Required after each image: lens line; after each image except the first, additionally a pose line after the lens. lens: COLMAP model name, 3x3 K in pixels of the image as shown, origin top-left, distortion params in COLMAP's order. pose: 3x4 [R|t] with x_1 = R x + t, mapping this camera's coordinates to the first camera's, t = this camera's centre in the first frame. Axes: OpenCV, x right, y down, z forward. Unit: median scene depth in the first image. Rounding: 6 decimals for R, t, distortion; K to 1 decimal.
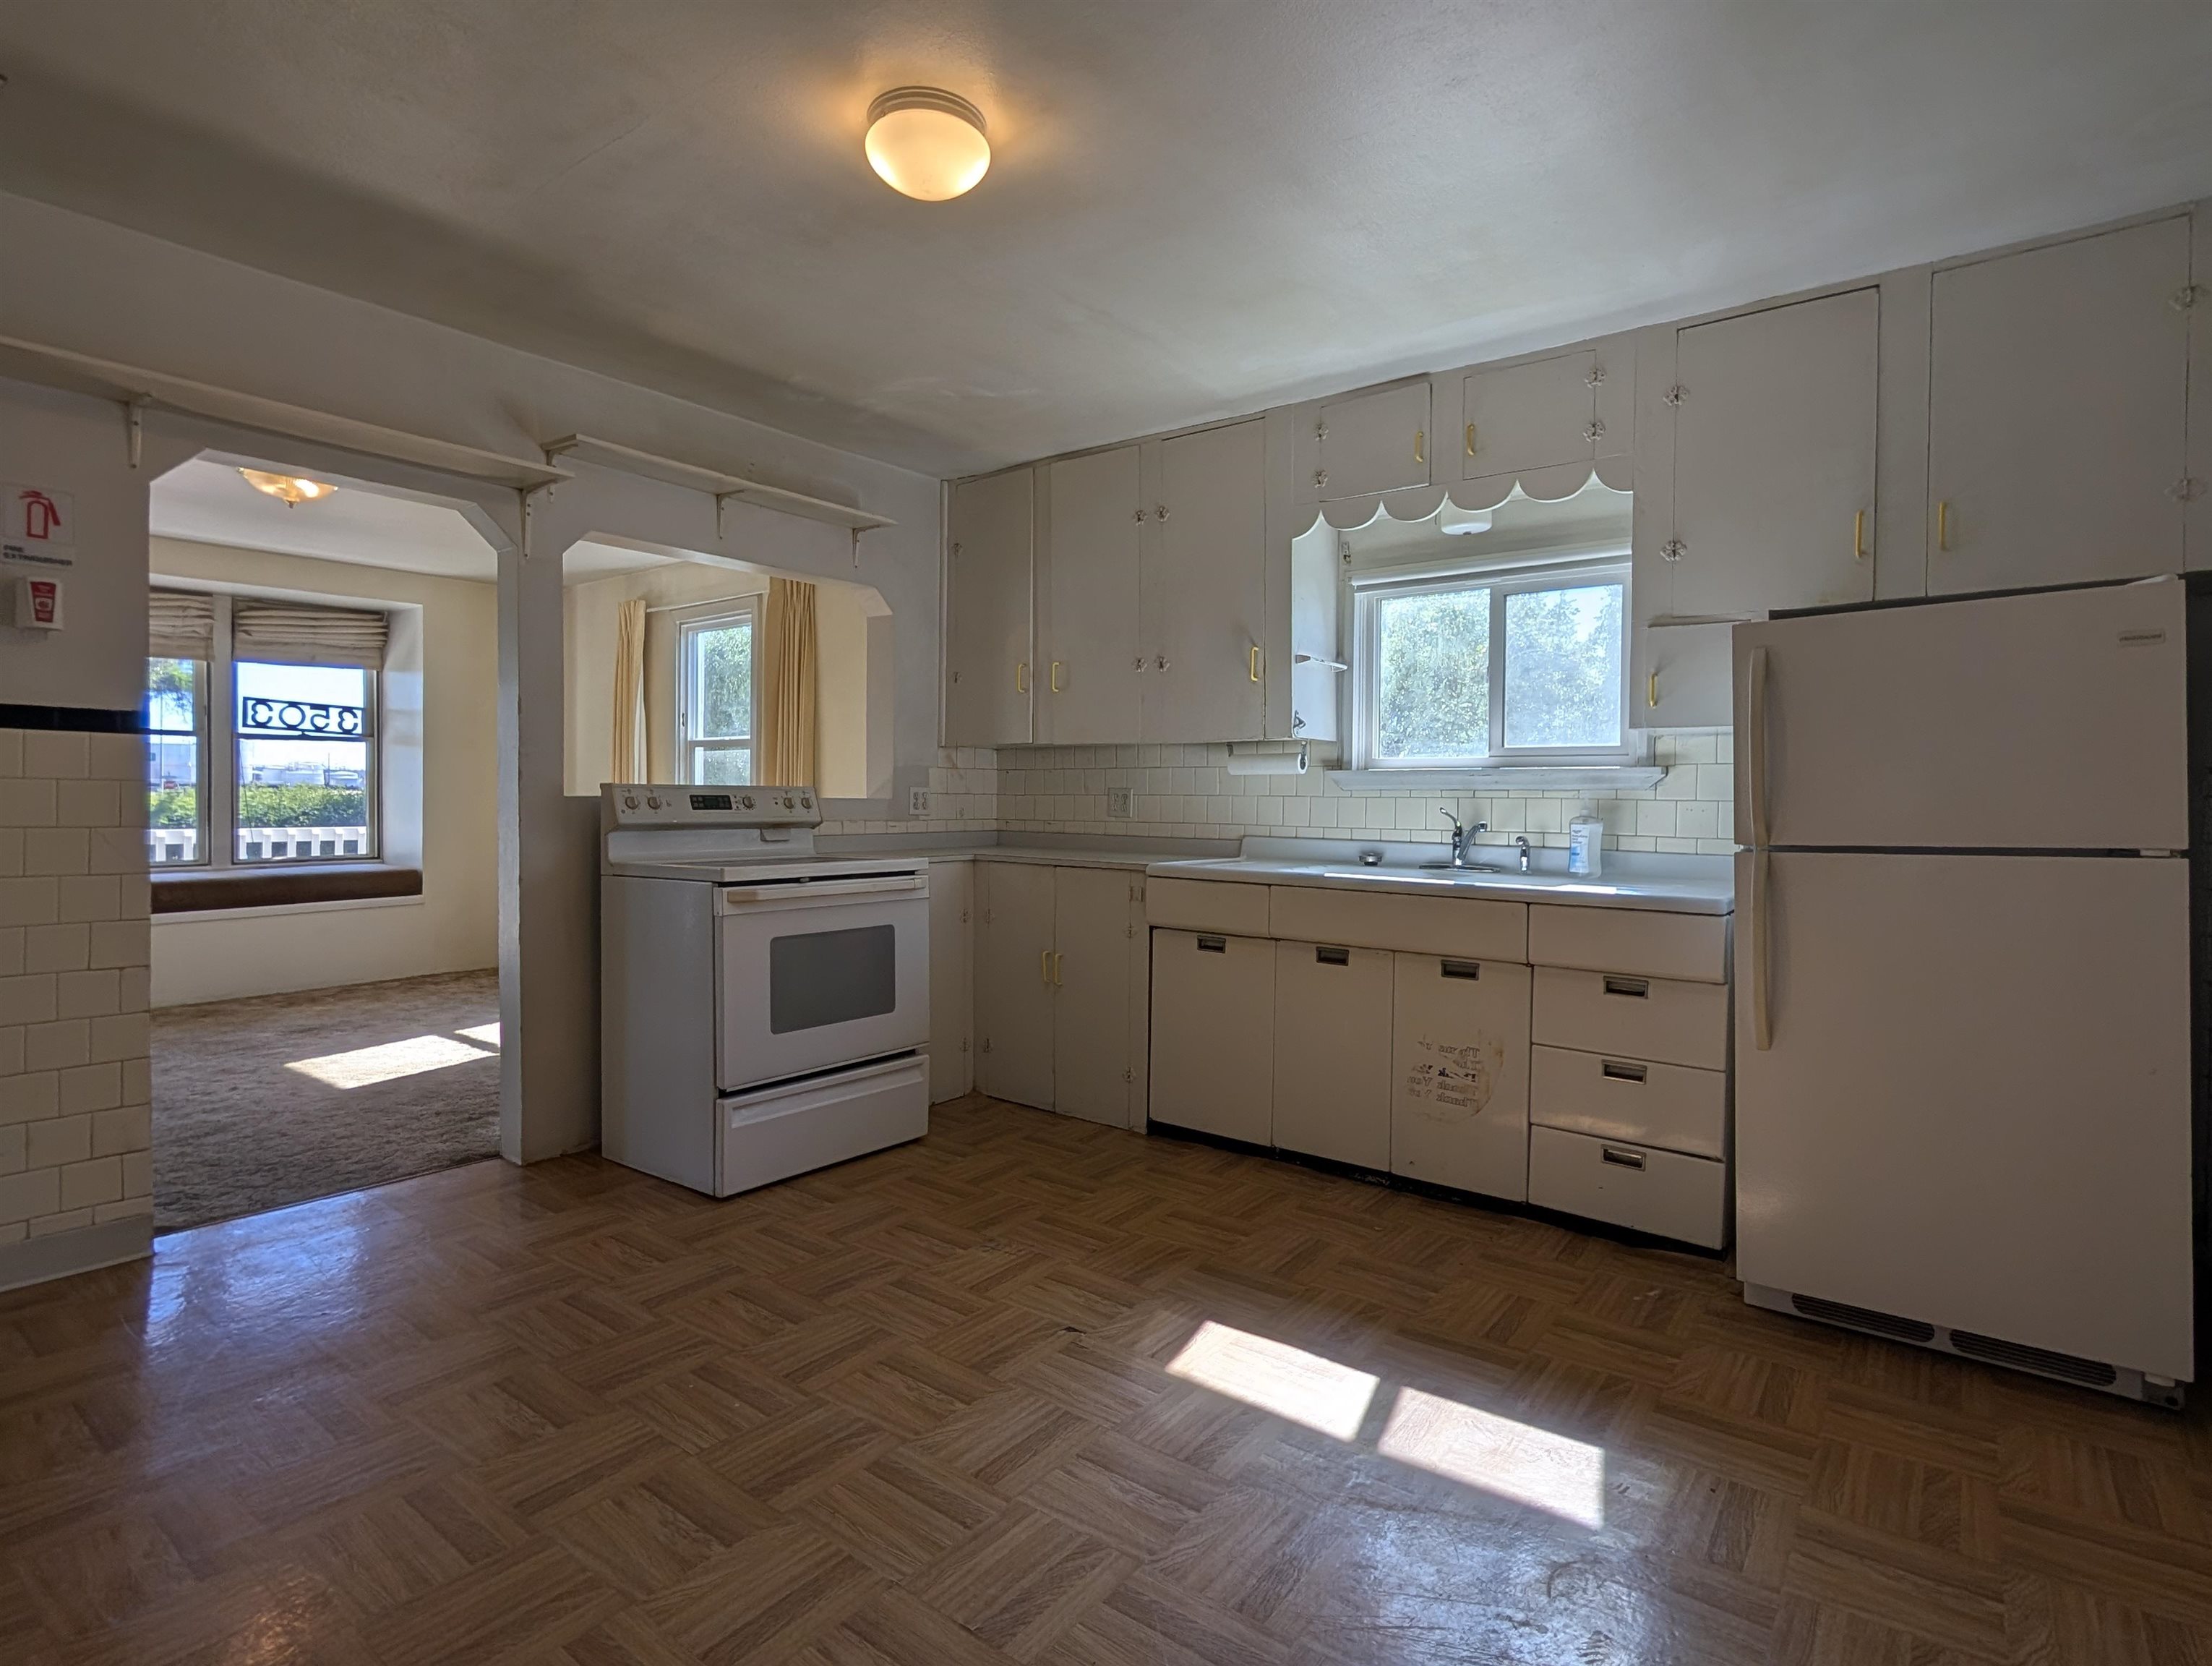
lens RADIAL K [[1132.4, 0, 1116.3], [0, 1132.4, 812.2], [0, 0, 1]] dist [-0.001597, -0.000073]
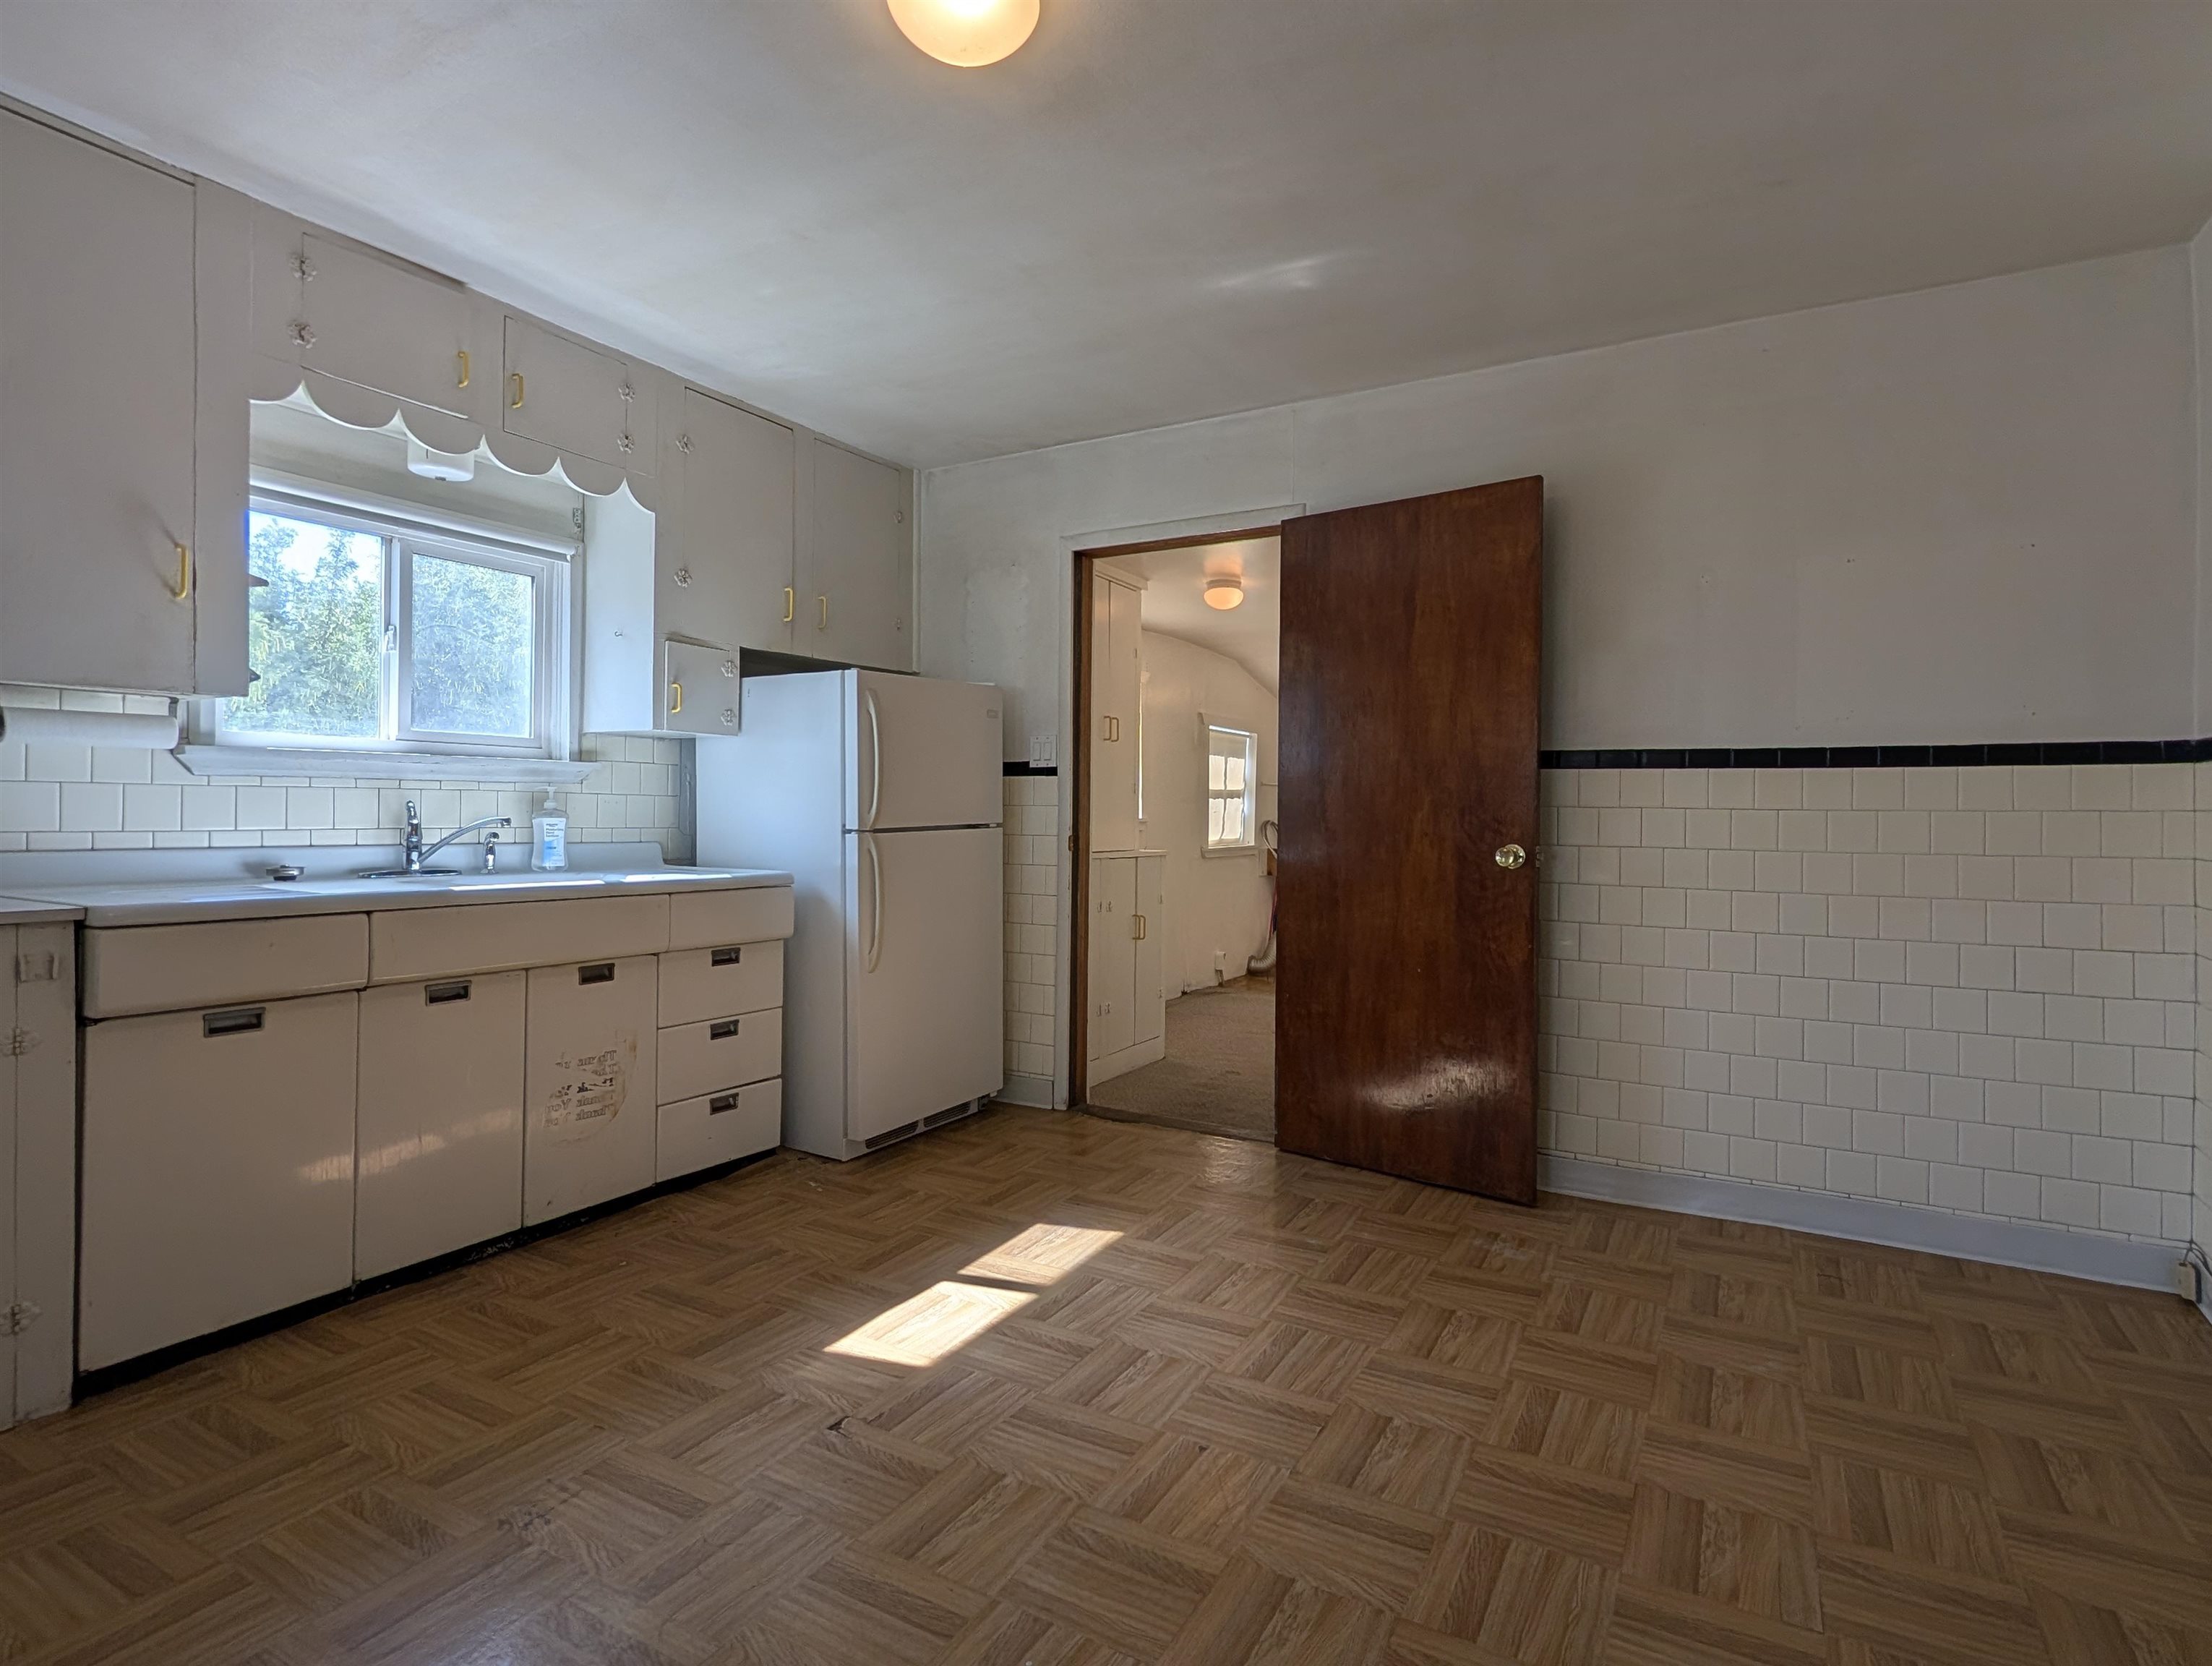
lens RADIAL K [[1132.4, 0, 1116.3], [0, 1132.4, 812.2], [0, 0, 1]] dist [-0.001597, -0.000073]
pose [[-0.130003, -0.014773, 0.991404, -0.649748], [-0.000536, 0.999890, 0.014829, -0.009106], [-0.991513, 0.001396, -0.129997, 0.653244]]
